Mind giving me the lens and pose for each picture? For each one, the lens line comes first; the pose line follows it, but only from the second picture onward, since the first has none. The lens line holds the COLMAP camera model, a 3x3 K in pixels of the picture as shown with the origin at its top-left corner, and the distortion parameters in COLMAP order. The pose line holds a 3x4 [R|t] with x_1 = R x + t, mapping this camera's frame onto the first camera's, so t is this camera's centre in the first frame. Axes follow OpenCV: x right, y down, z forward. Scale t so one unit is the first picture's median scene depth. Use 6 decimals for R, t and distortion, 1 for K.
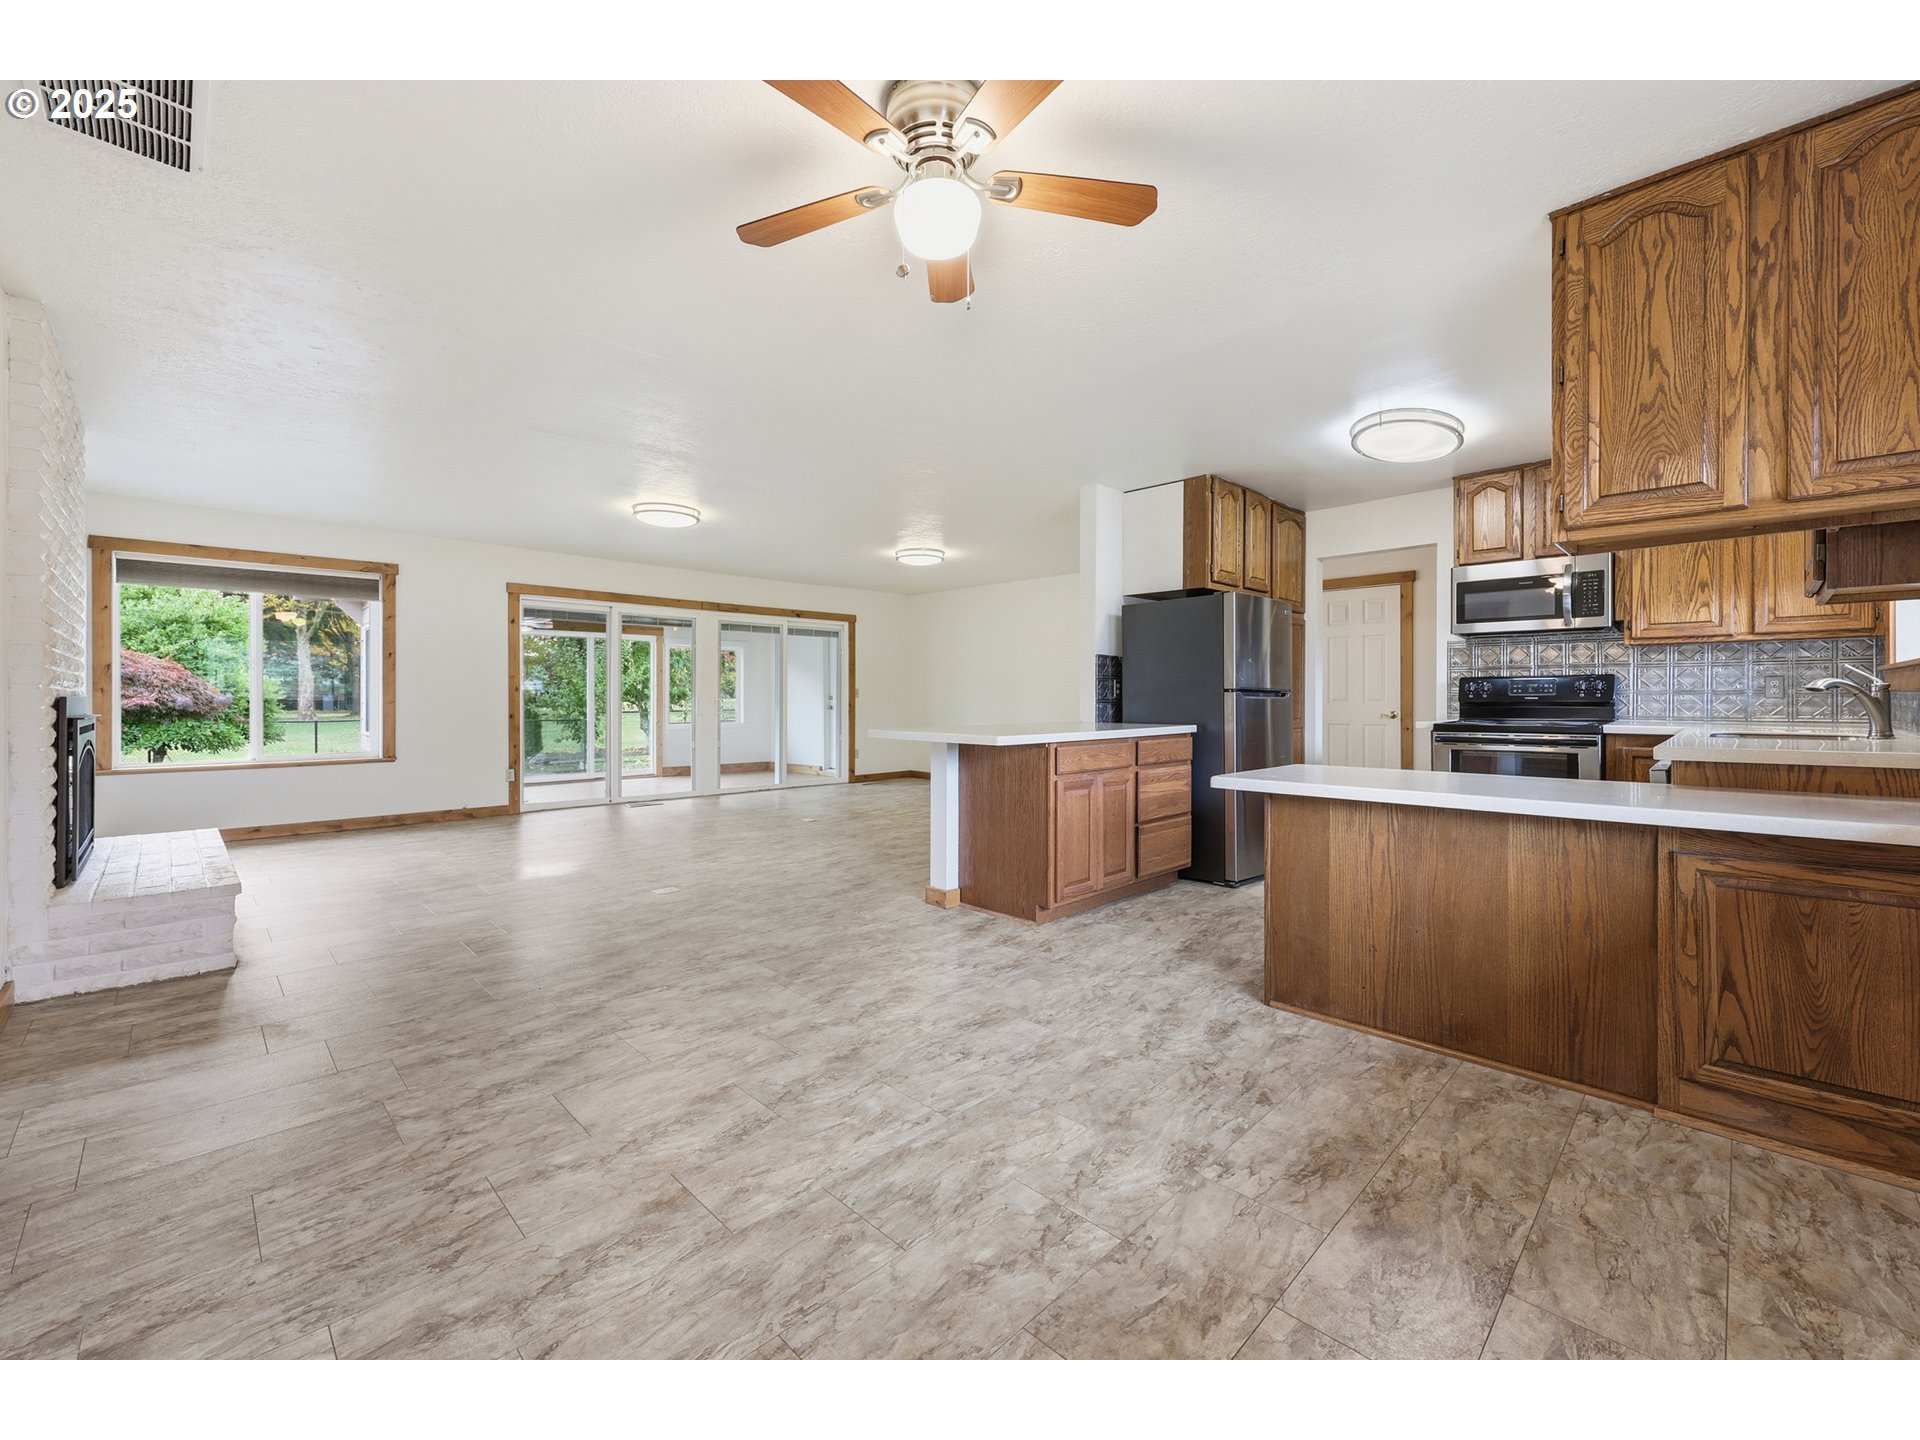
lens RADIAL K [[782.0, 0, 963.8], [0, 782.0, 706.7], [0, 0, 1]] dist [-0.003367, -0.000347]
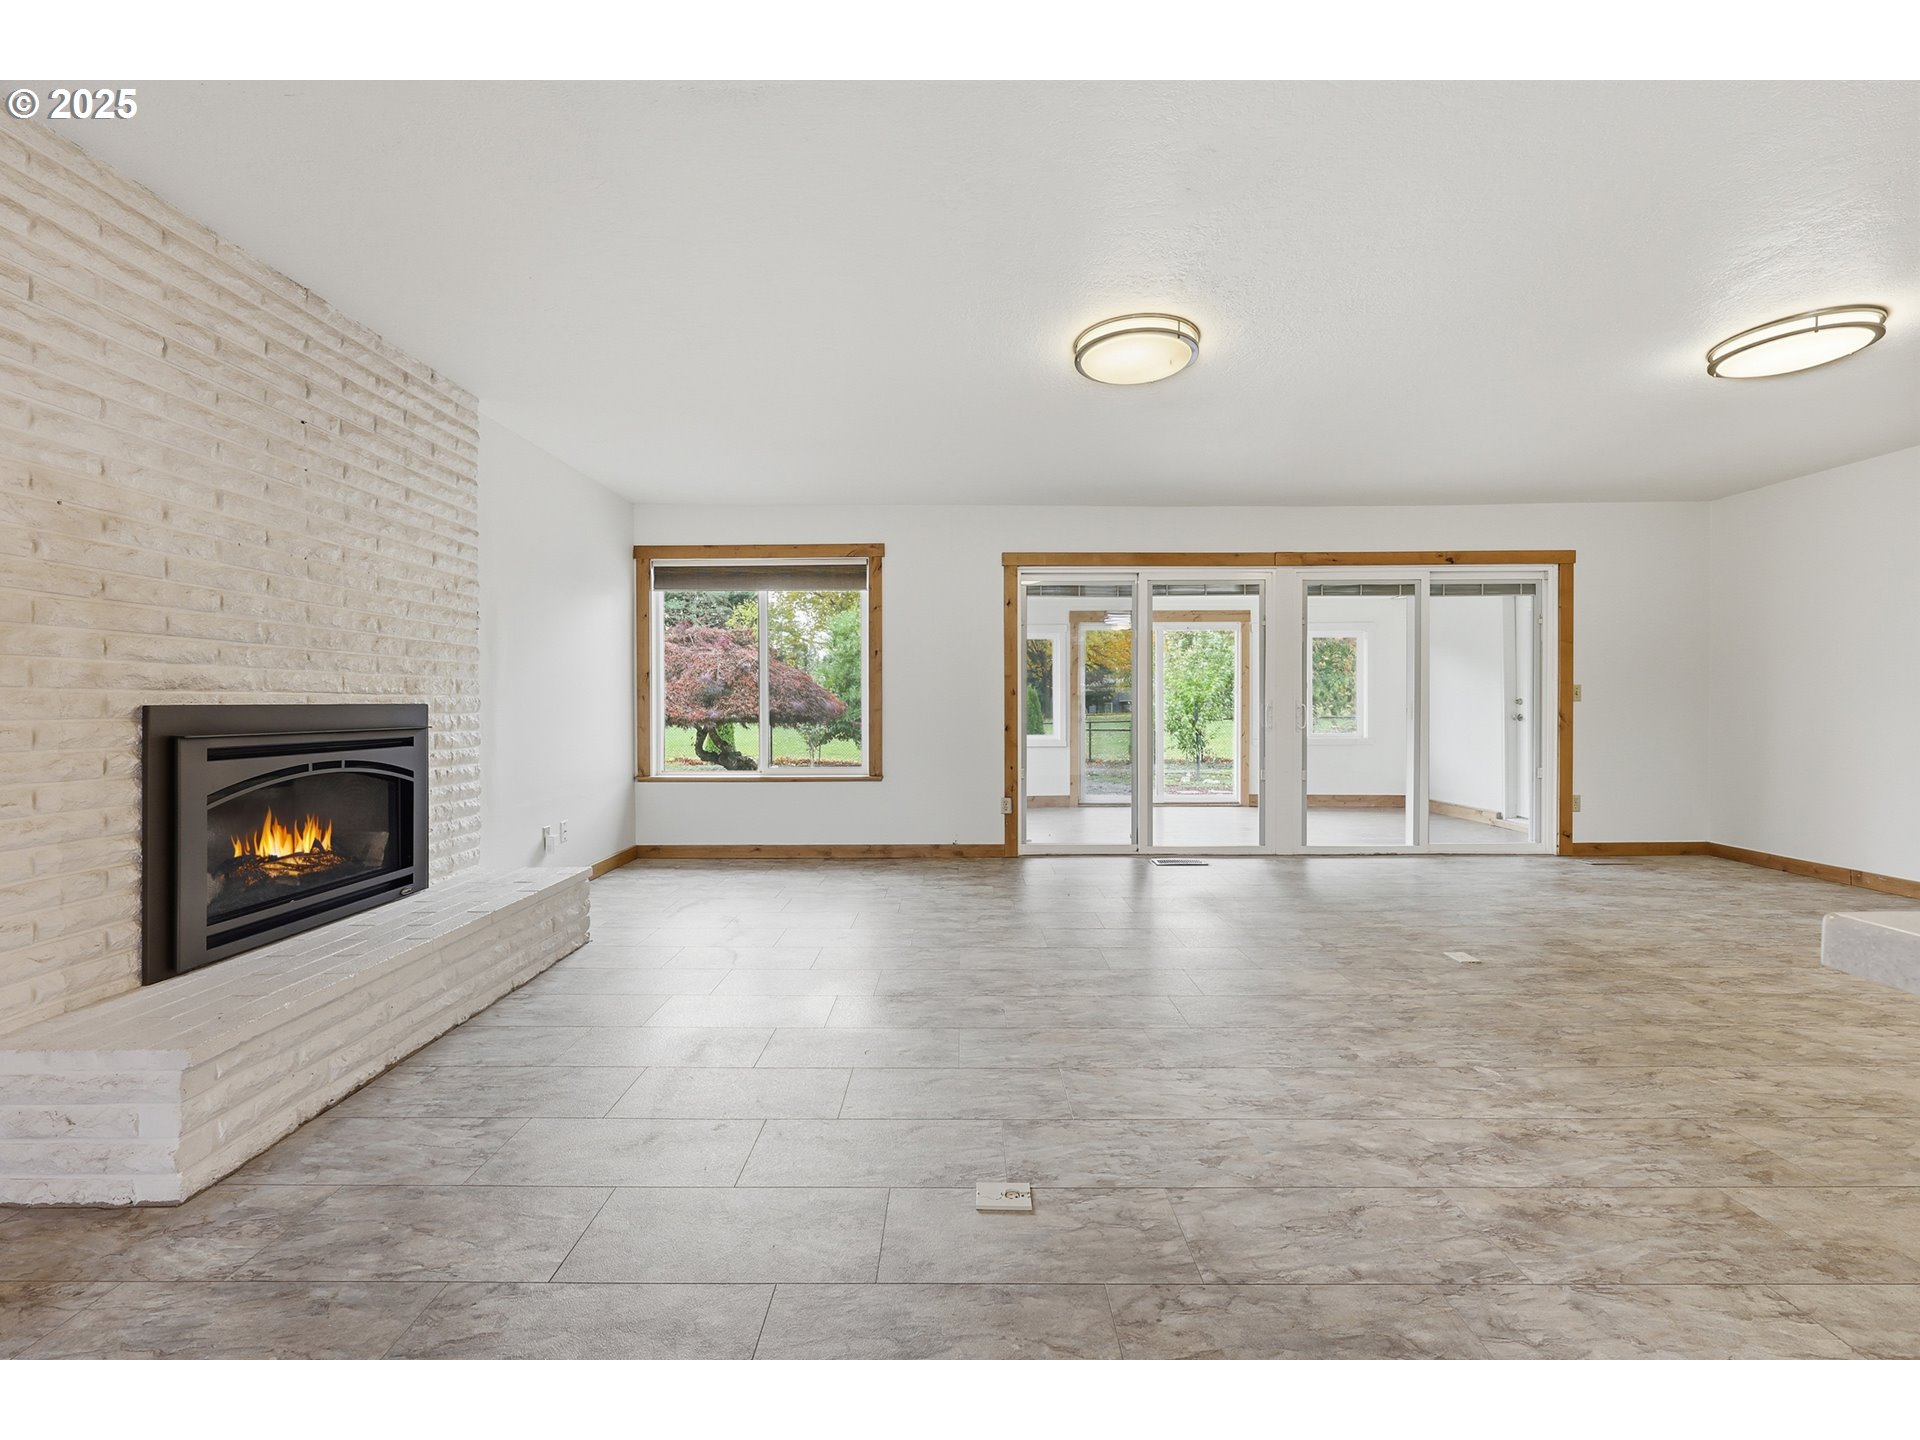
lens RADIAL K [[782.0, 0, 953.7], [0, 782.0, 707.6], [0, 0, 1]] dist [-0.003367, -0.000347]
pose [[0.699752, 0.000957, -0.714386, -0.070676], [-0.004235, 0.999987, -0.002810, -0.005186], [0.714374, 0.004992, 0.699747, 0.418091]]
